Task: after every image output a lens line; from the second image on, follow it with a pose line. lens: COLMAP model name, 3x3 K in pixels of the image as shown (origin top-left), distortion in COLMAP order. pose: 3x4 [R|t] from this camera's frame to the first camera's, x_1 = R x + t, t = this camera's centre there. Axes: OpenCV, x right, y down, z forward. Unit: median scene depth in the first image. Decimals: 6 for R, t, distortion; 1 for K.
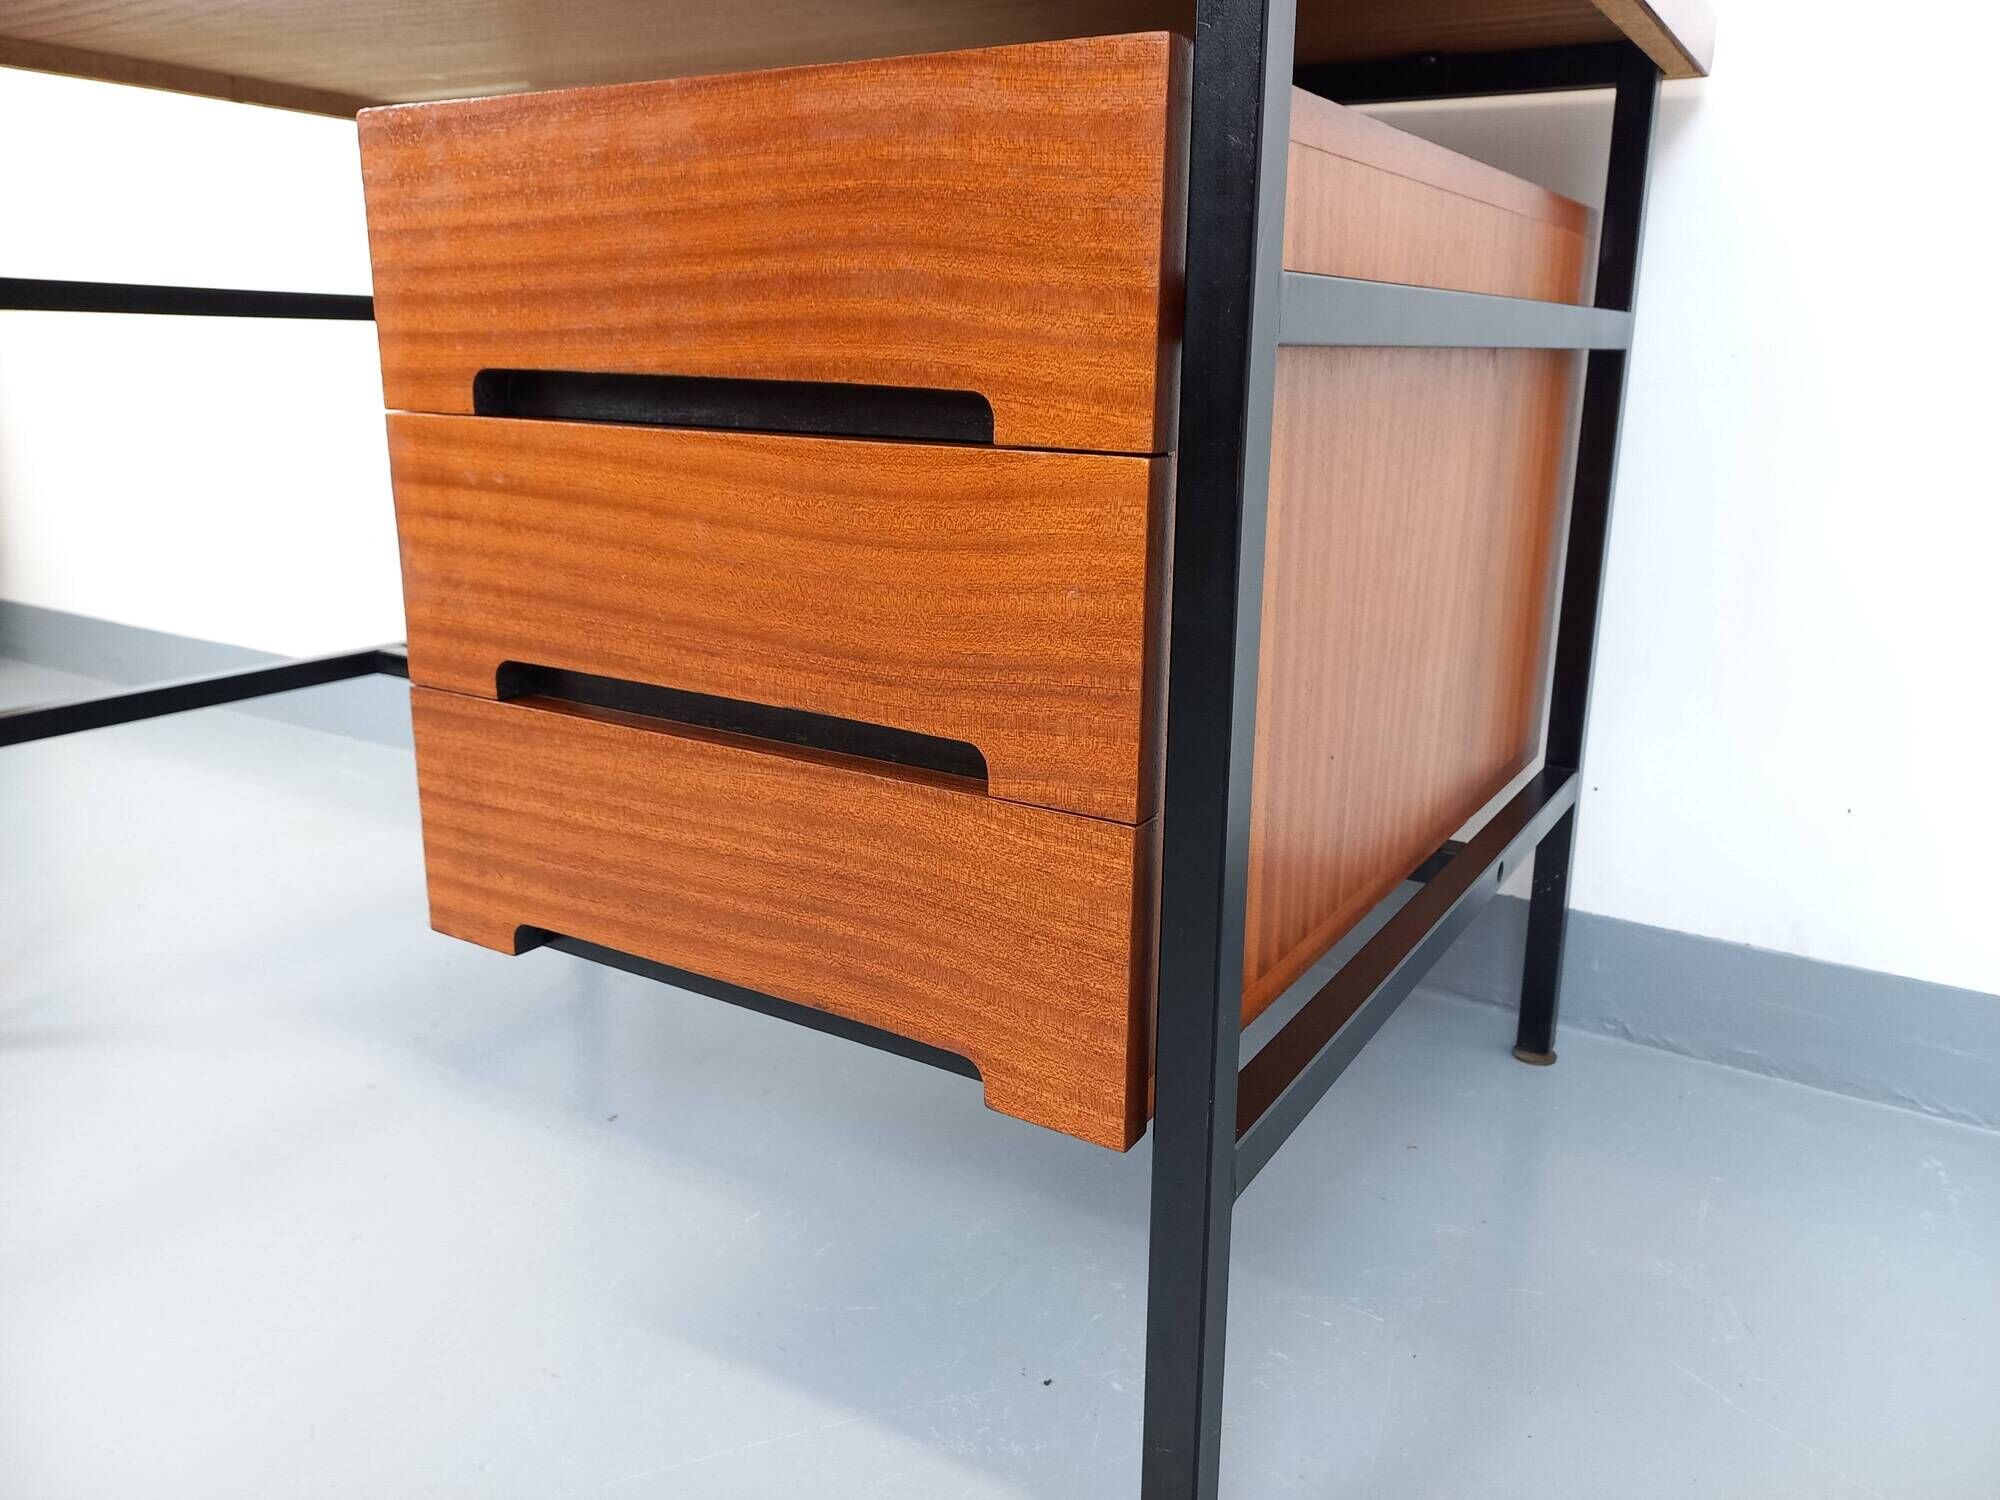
lens RADIAL K [[1486.4, 0, 1024.0], [0, 1486.4, 745.9], [0, 0, 1]] dist [0.109490, -0.159737]
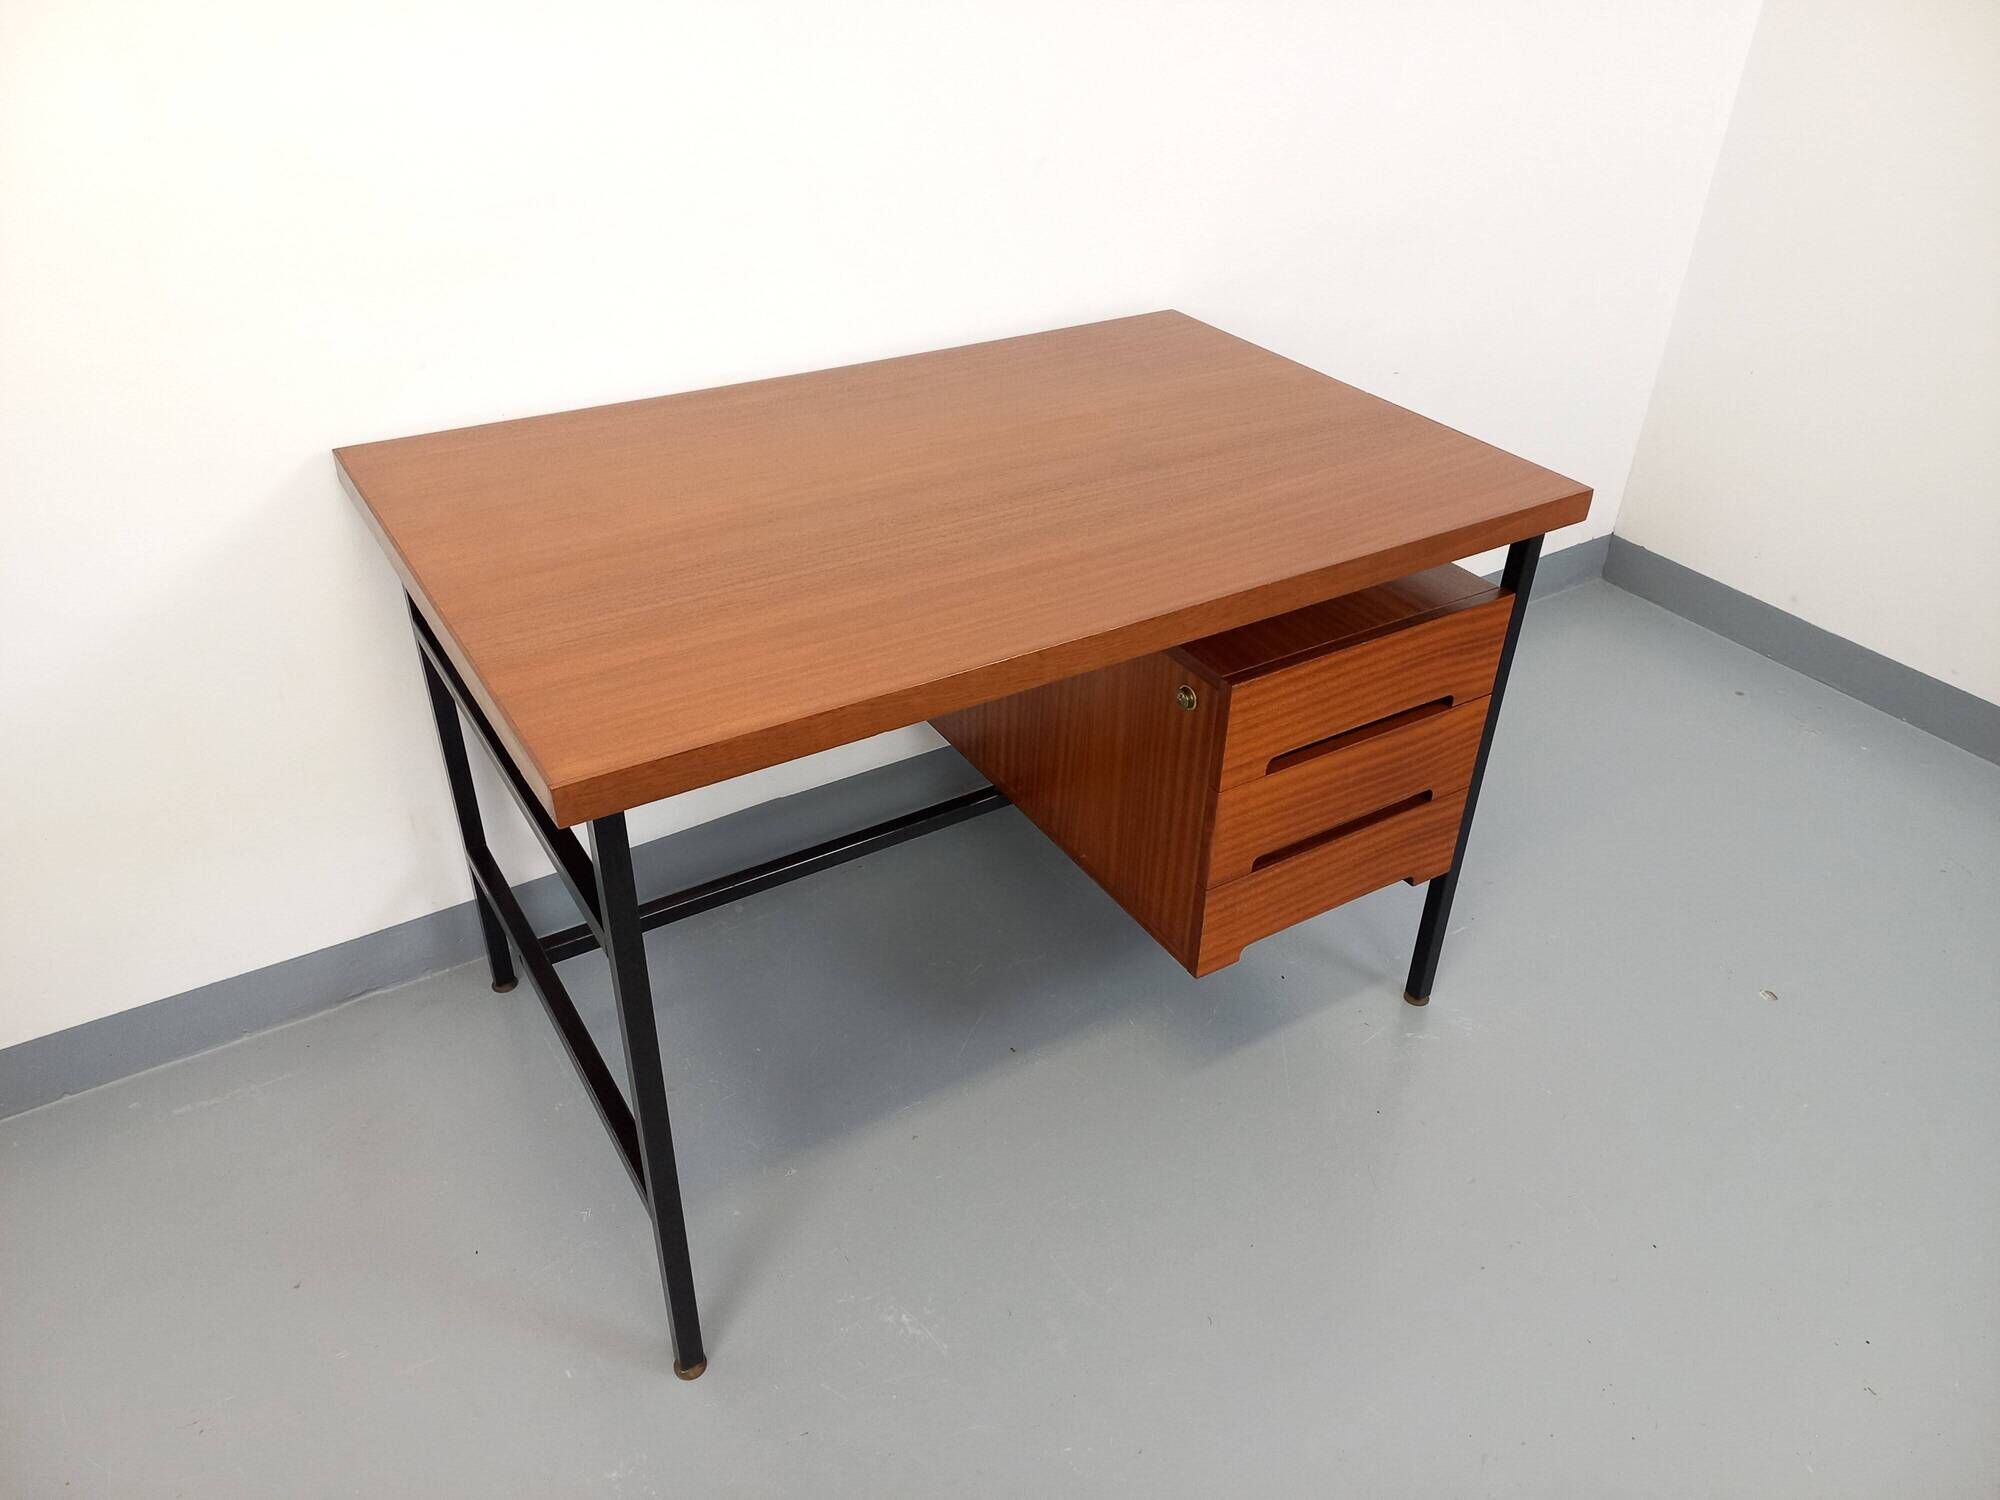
lens RADIAL K [[1490.2, 0, 1000.0], [0, 1490.2, 750.0], [0, 0, 1]] dist [0.103188, -0.167396]
pose [[0.458193, -0.496723, 0.737107, -2.575369], [0.219492, 0.866826, 0.447700, -1.587654], [-0.861326, -0.043344, 0.506200, 0.188703]]
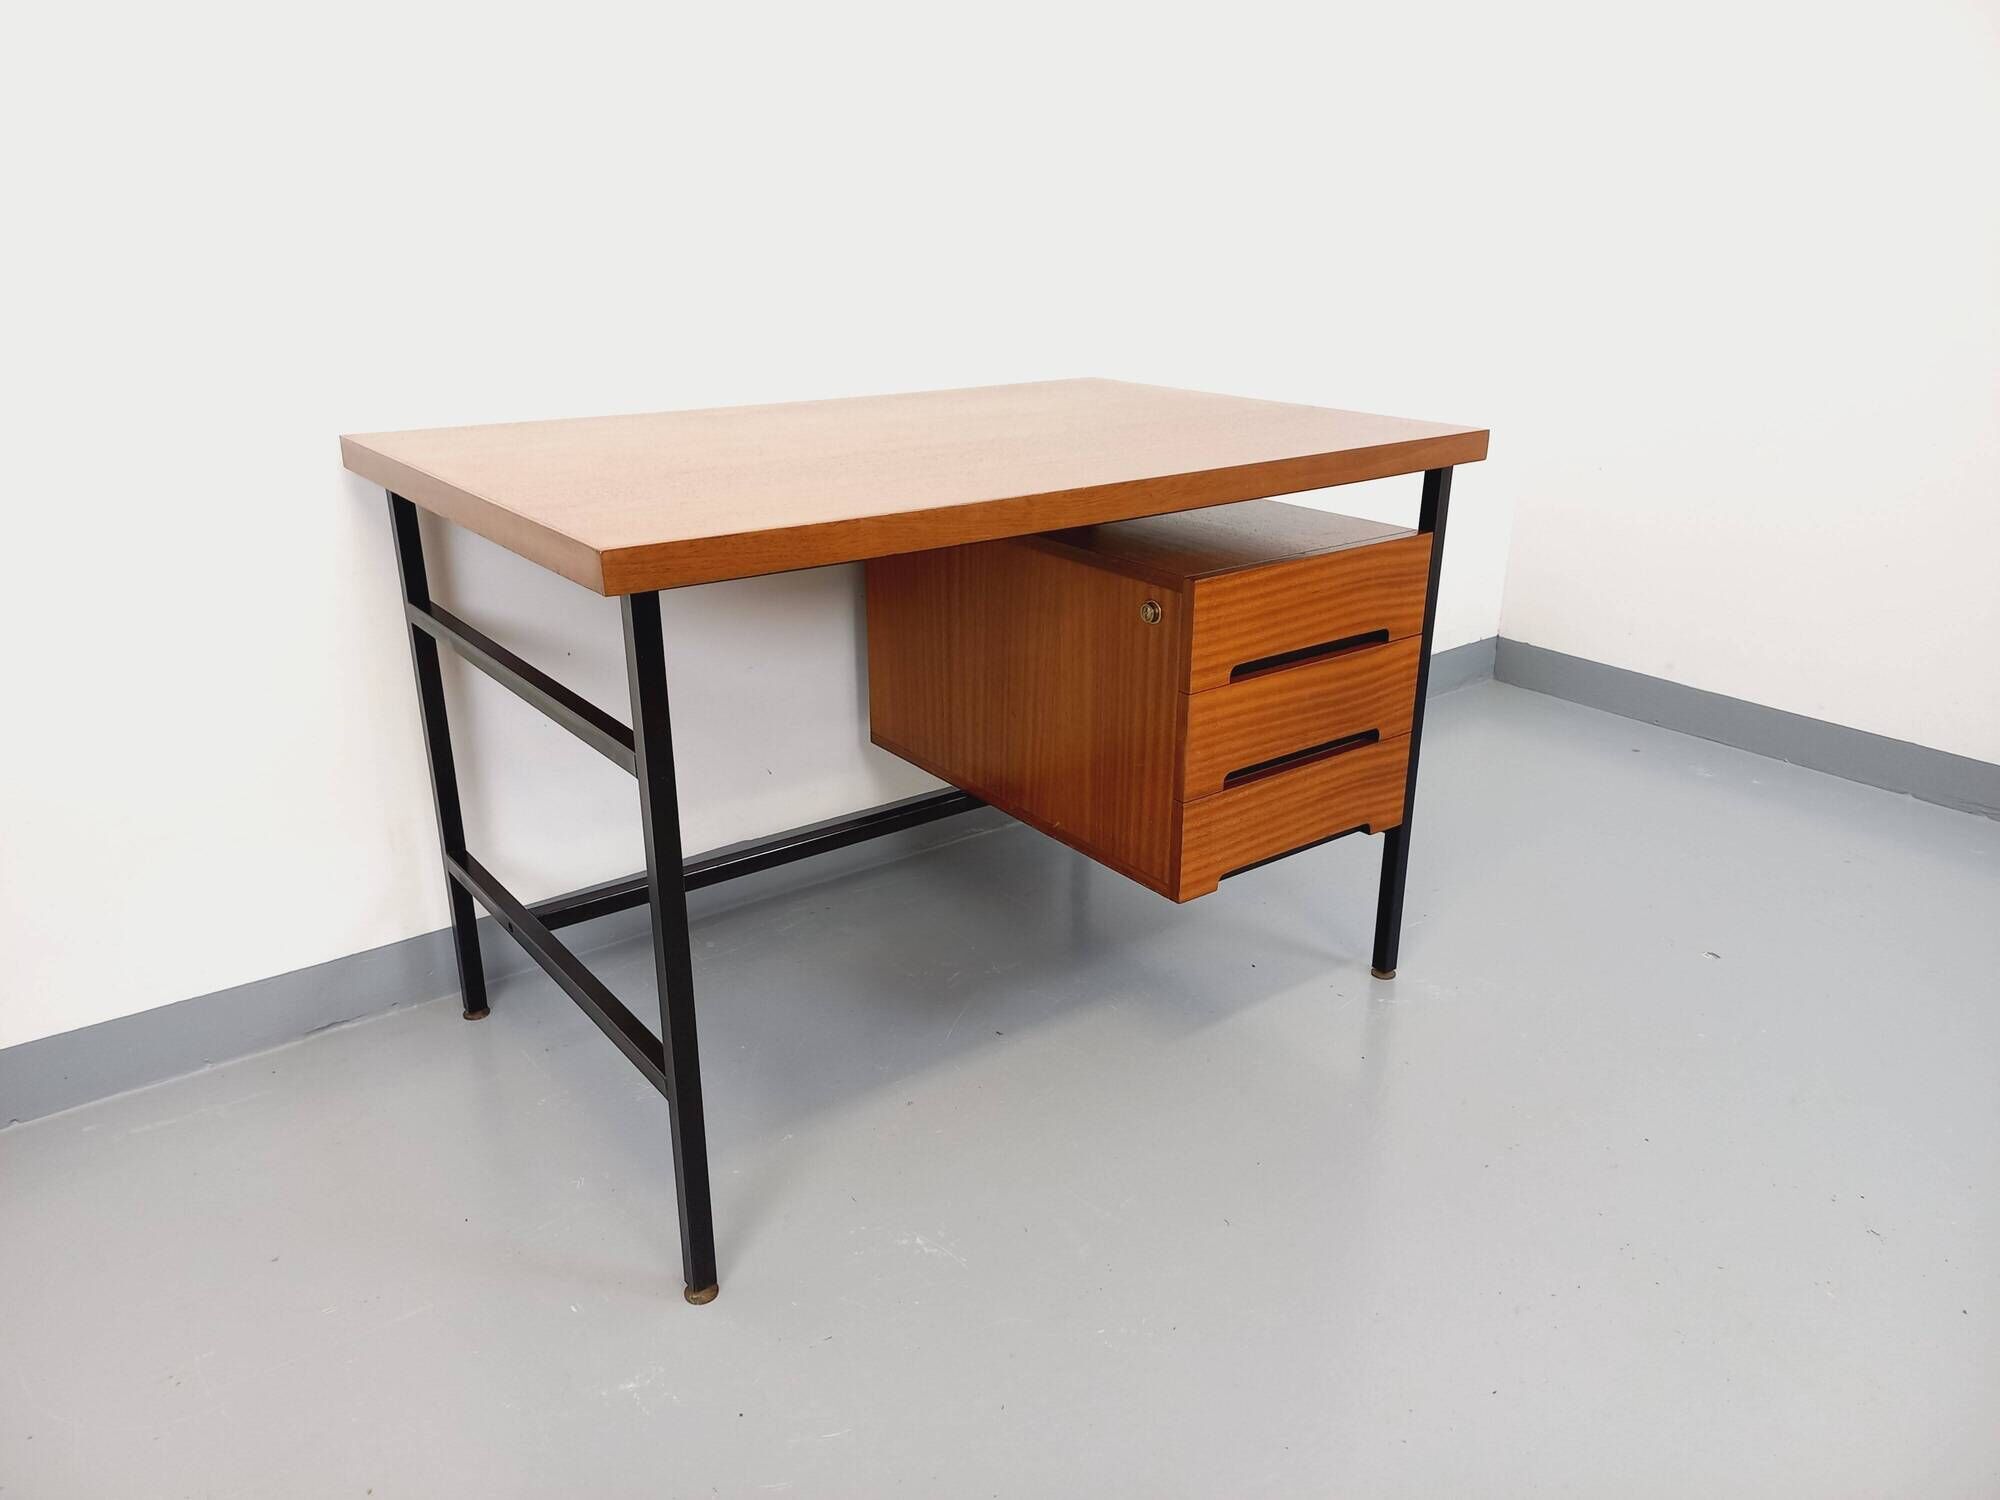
lens RADIAL K [[1490.2, 0, 1000.0], [0, 1490.2, 750.0], [0, 0, 1]] dist [0.103188, -0.167396]
pose [[0.377172, -0.341286, 0.860968, -3.086111], [0.246785, 0.933051, 0.261748, -0.988488], [-0.892658, 0.113750, 0.436145, 0.288497]]
